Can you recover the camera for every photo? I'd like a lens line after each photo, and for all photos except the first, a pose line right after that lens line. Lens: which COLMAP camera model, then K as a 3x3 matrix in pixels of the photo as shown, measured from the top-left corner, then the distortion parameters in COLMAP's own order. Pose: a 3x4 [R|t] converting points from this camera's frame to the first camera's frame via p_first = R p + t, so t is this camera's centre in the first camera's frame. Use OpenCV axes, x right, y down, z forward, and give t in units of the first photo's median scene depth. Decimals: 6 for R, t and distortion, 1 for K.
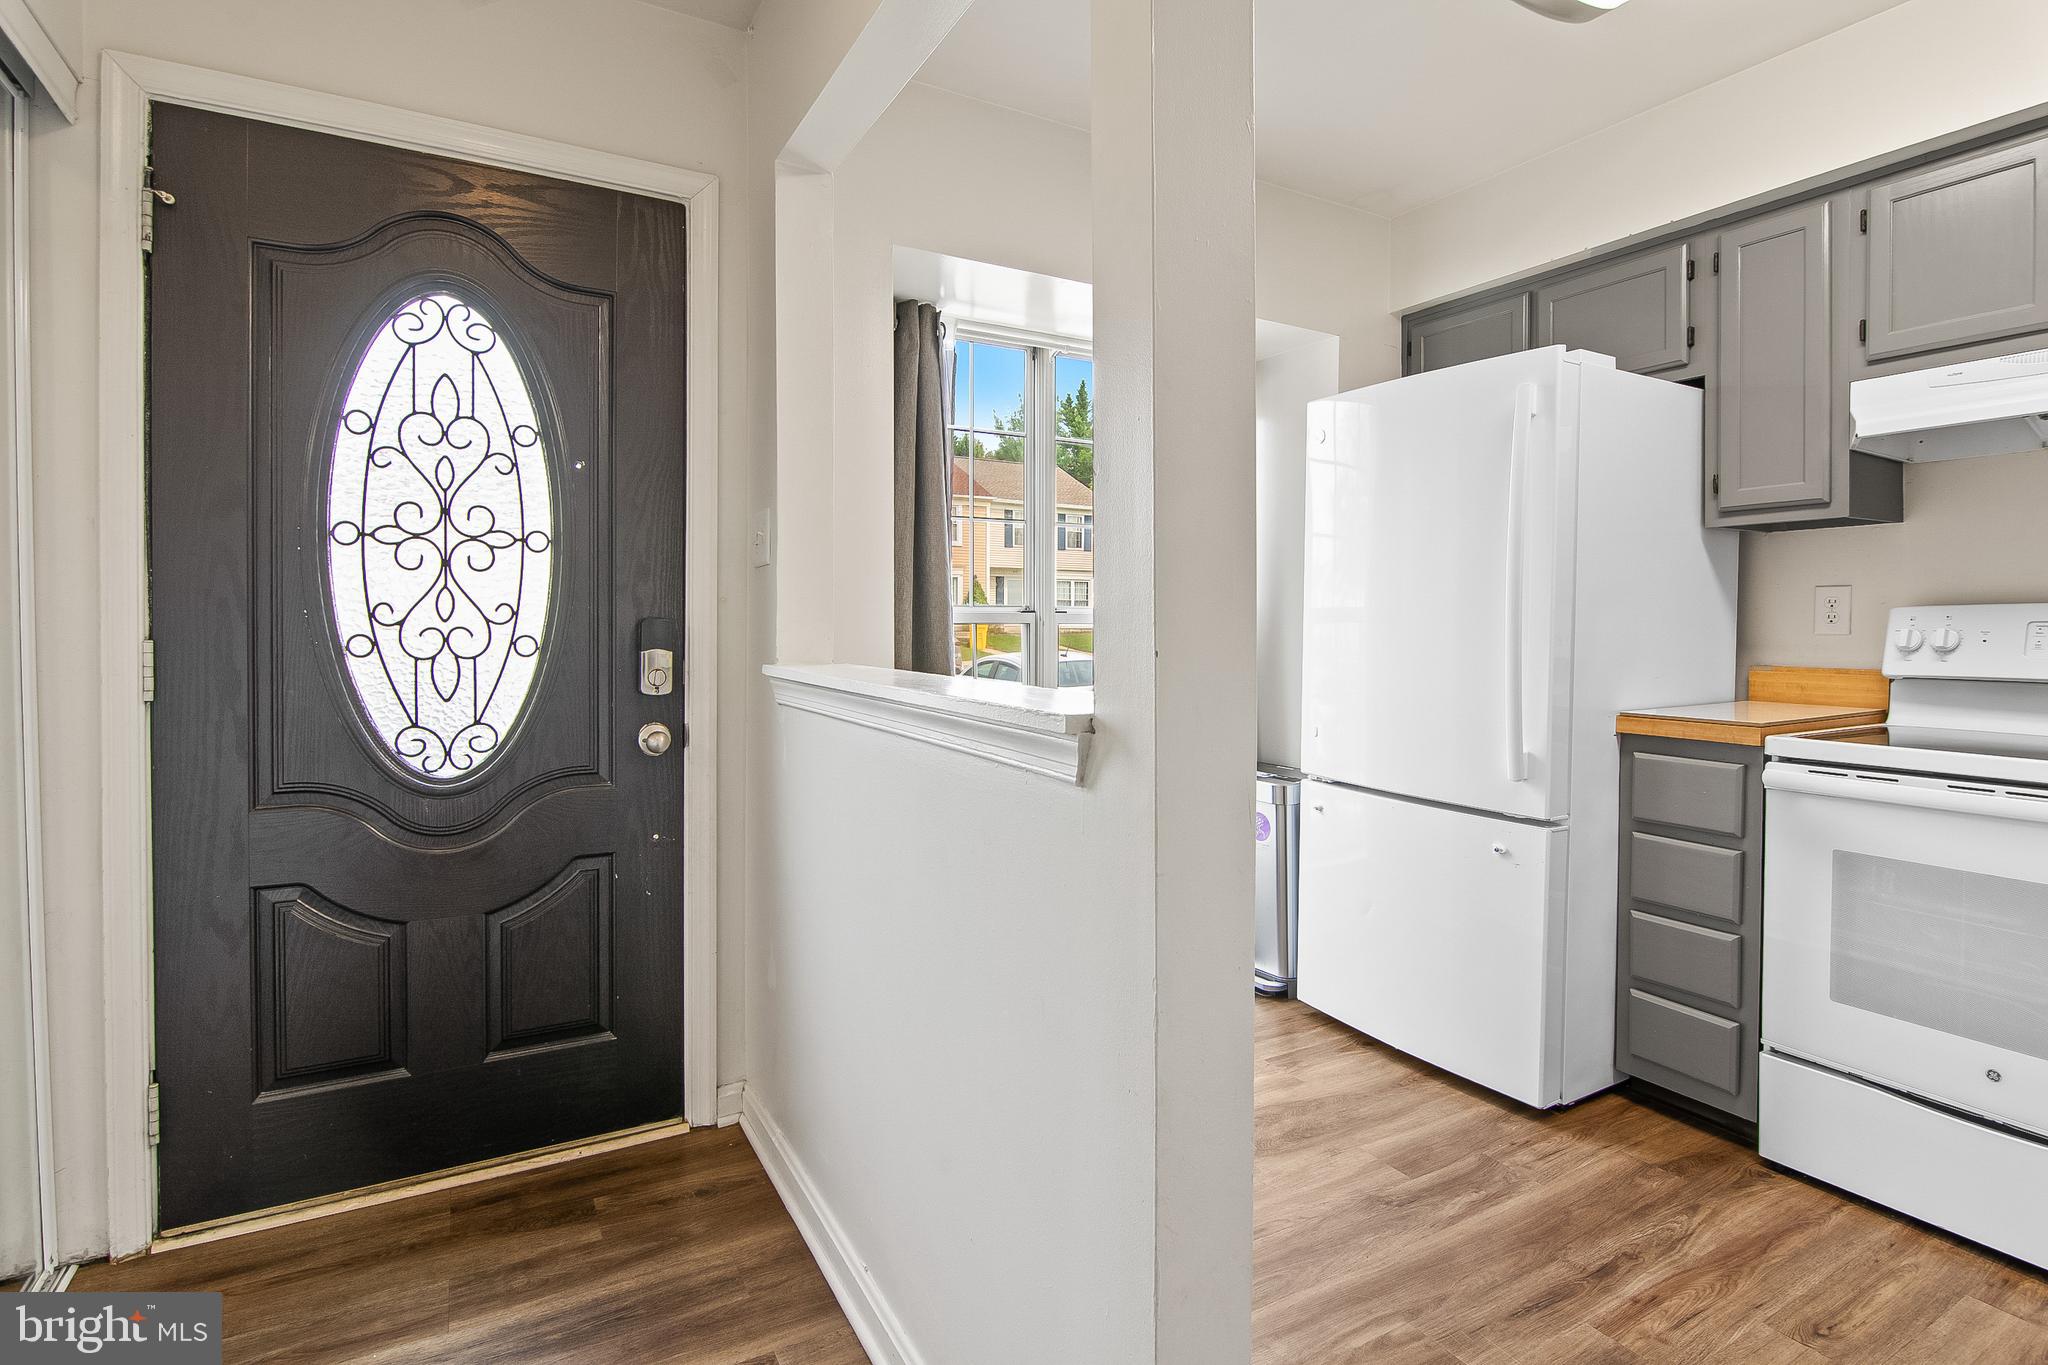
lens RADIAL K [[1028.1, 0, 1015.8], [0, 1028.1, 596.2], [0, 0, 1]] dist [0.019747, -0.011342]
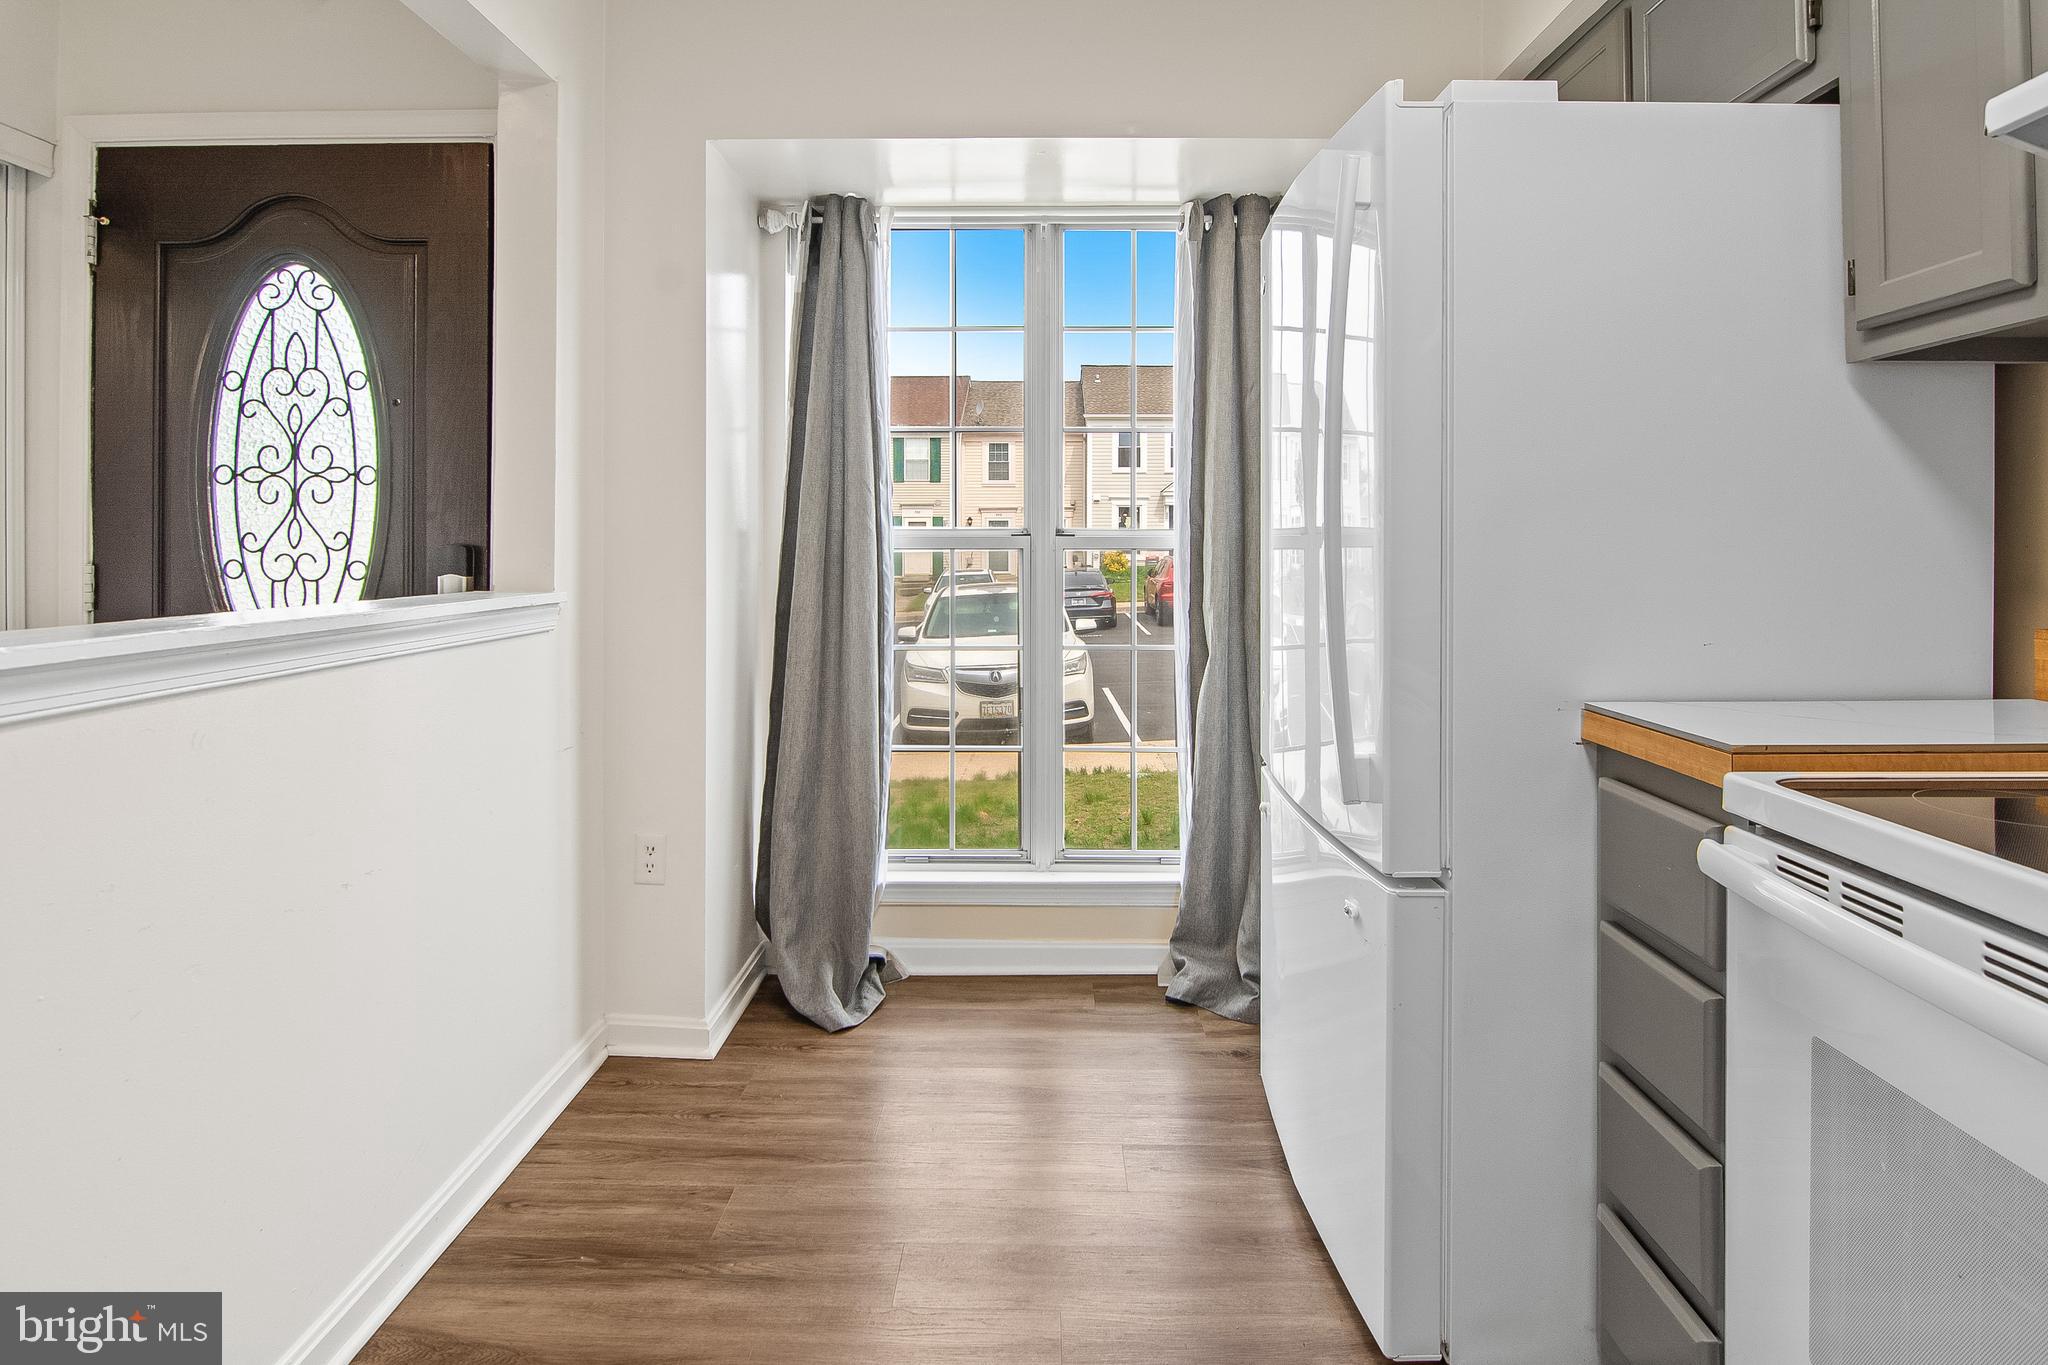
lens RADIAL K [[1036.3, 0, 1025.2], [0, 1036.3, 507.5], [0, 0, 1]] dist [-0.036366, 0.022148]
pose [[0.864049, -0.023189, -0.502873, 0.703701], [0.015964, 0.999698, -0.018668, 0.012995], [0.503154, 0.008102, 0.864159, 0.422582]]
